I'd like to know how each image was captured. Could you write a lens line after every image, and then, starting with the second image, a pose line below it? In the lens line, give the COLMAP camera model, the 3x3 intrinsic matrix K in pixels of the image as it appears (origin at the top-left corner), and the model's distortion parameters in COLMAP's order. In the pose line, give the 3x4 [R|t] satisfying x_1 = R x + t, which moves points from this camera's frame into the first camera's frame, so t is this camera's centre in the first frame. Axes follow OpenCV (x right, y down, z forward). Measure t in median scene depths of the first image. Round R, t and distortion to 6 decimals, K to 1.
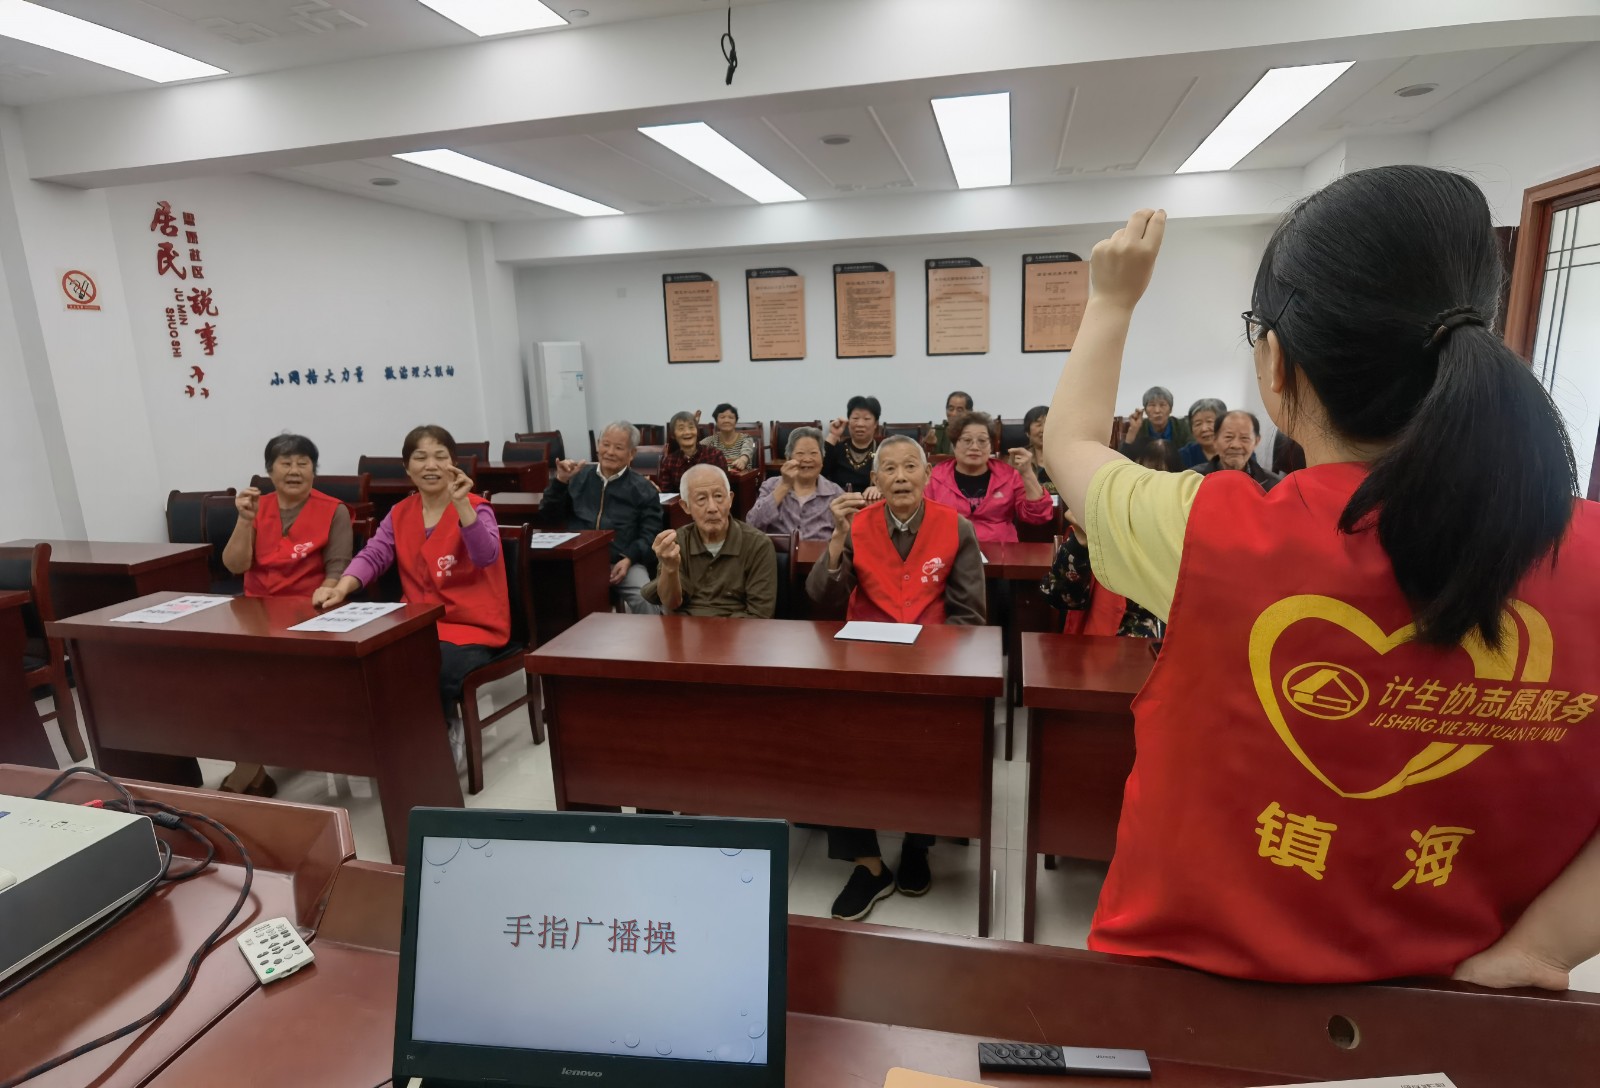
lens RADIAL K [[893.2, 0, 810.3], [0, 893.2, 531.6], [0, 0, 1]] dist [-0.001853, 0.006017]
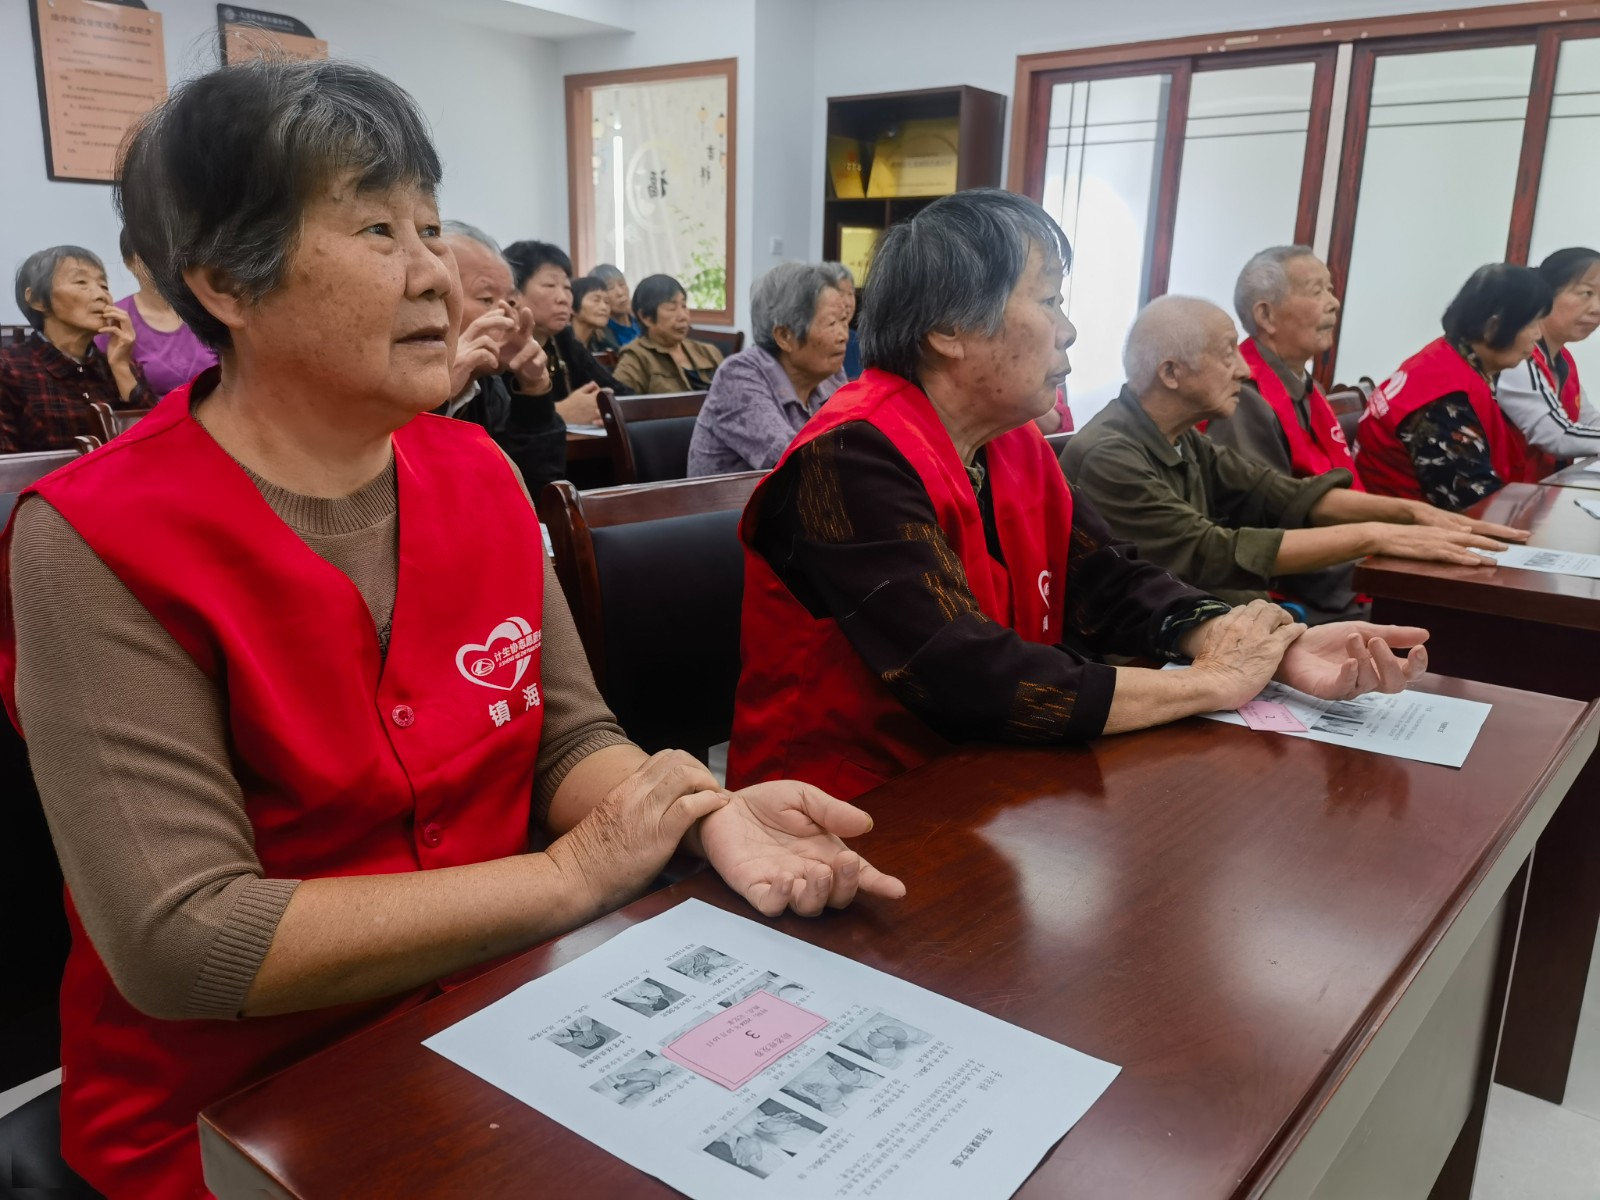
lens RADIAL K [[1283.2, 0, 794.5], [0, 1283.2, 609.8], [0, 0, 1]] dist [0.099490, -0.095691]
pose [[0.452920, -0.171346, 0.874931, -0.523682], [0.134534, 0.983256, 0.122917, -0.004821], [-0.881342, 0.062036, 0.468388, 0.503097]]
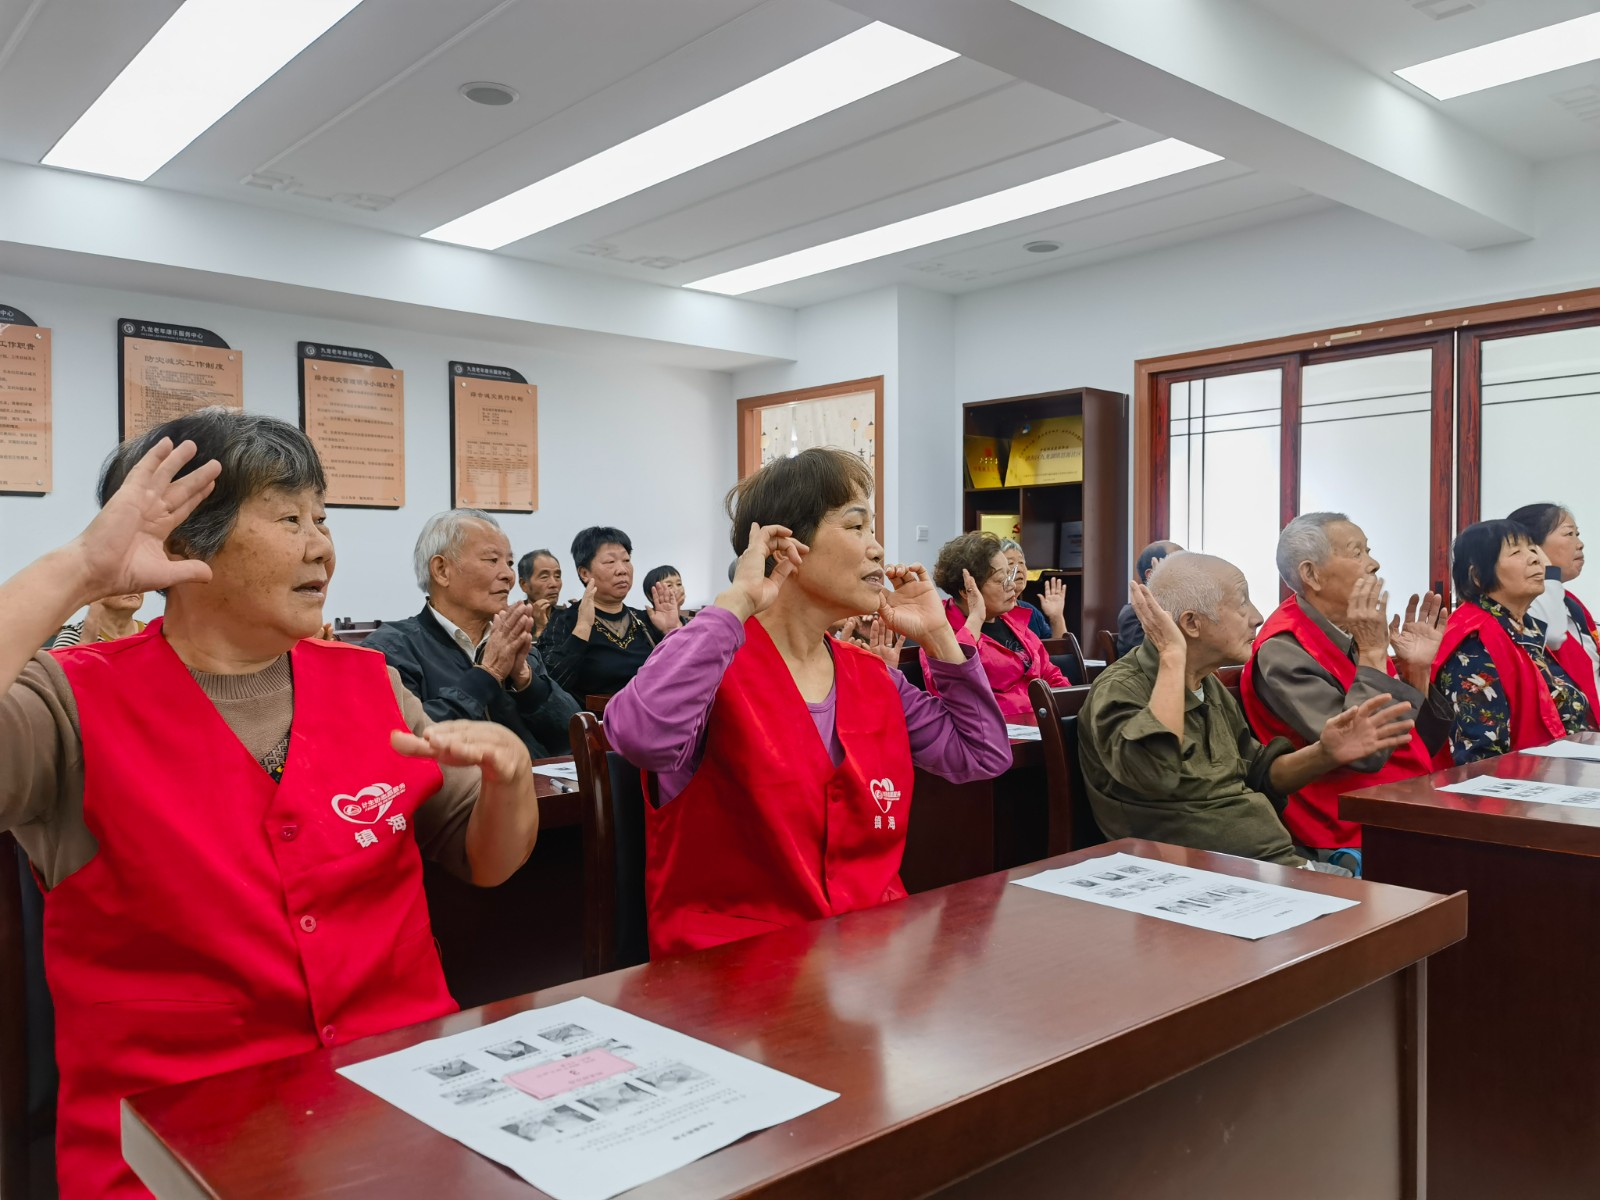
lens RADIAL K [[1267.8, 0, 801.7], [0, 1267.8, 594.1], [0, 0, 1]] dist [0.124879, -0.132212]
pose [[0.575125, 0.018451, 0.817857, -0.541845], [0.147708, 0.980972, -0.126001, 0.013338], [-0.804620, 0.193271, 0.561456, 0.444677]]
